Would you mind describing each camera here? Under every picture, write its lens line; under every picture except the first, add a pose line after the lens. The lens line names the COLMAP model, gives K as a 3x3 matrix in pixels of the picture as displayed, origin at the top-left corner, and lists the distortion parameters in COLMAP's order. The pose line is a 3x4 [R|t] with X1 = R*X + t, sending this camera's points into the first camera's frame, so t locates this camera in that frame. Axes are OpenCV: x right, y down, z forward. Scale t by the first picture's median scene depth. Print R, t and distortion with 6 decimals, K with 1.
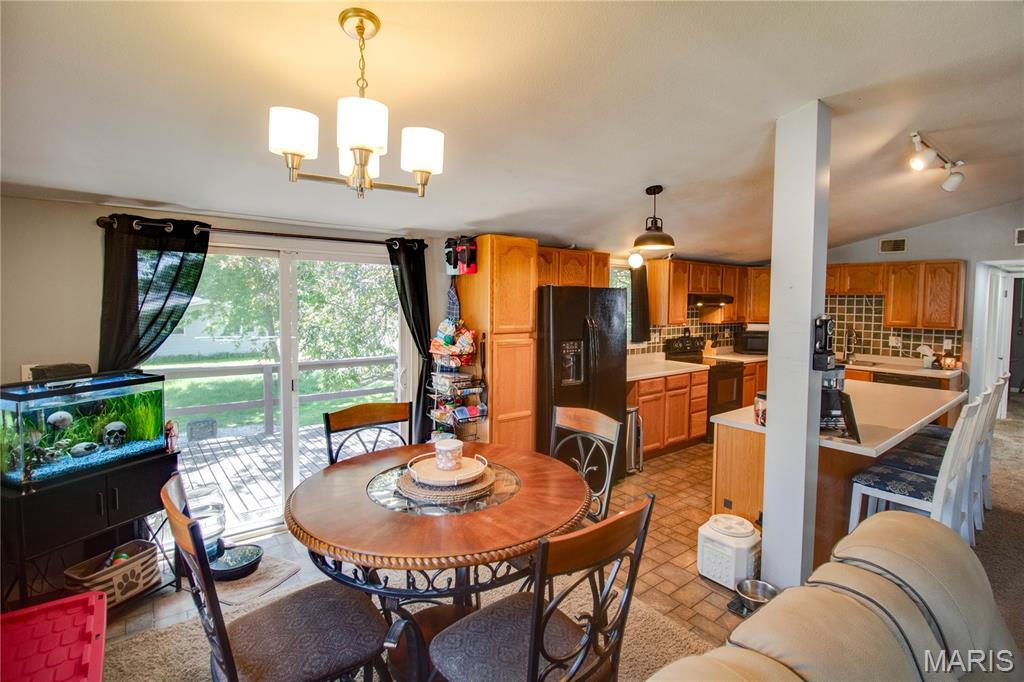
lens RADIAL K [[488.0, 0, 520.6], [0, 488.0, 326.7], [0, 0, 1]] dist [-0.014670, -0.001192]
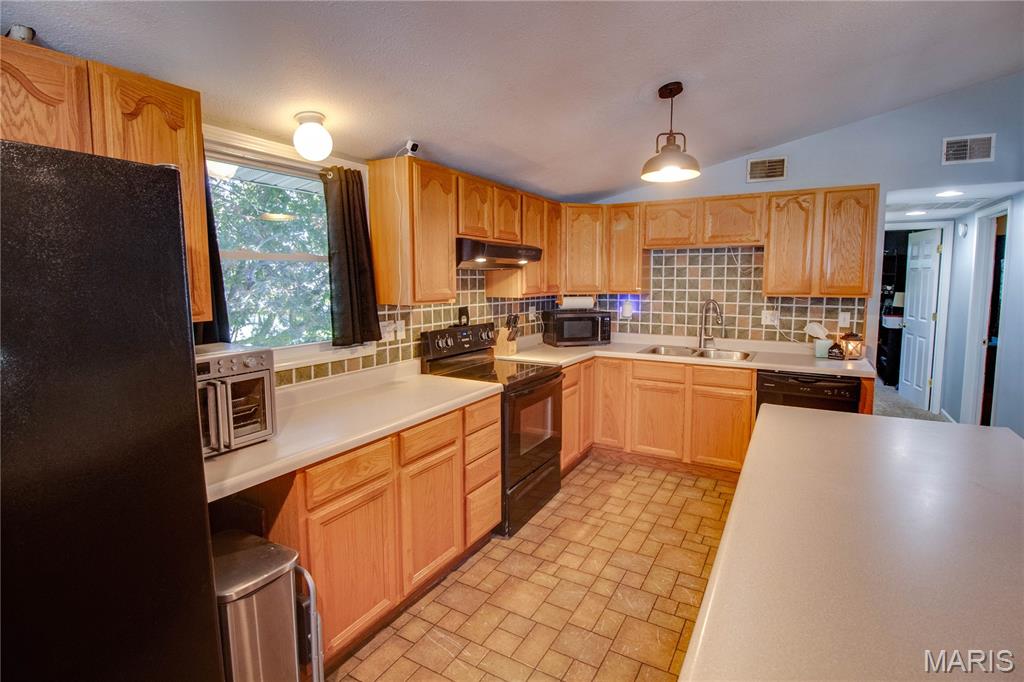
lens RADIAL K [[488.0, 0, 510.3], [0, 488.0, 334.2], [0, 0, 1]] dist [-0.014670, -0.001192]
pose [[0.934757, -0.054302, 0.351113, 0.211995], [0.032652, 0.997199, 0.067295, -0.003106], [-0.353784, -0.051440, 0.933912, 0.508011]]
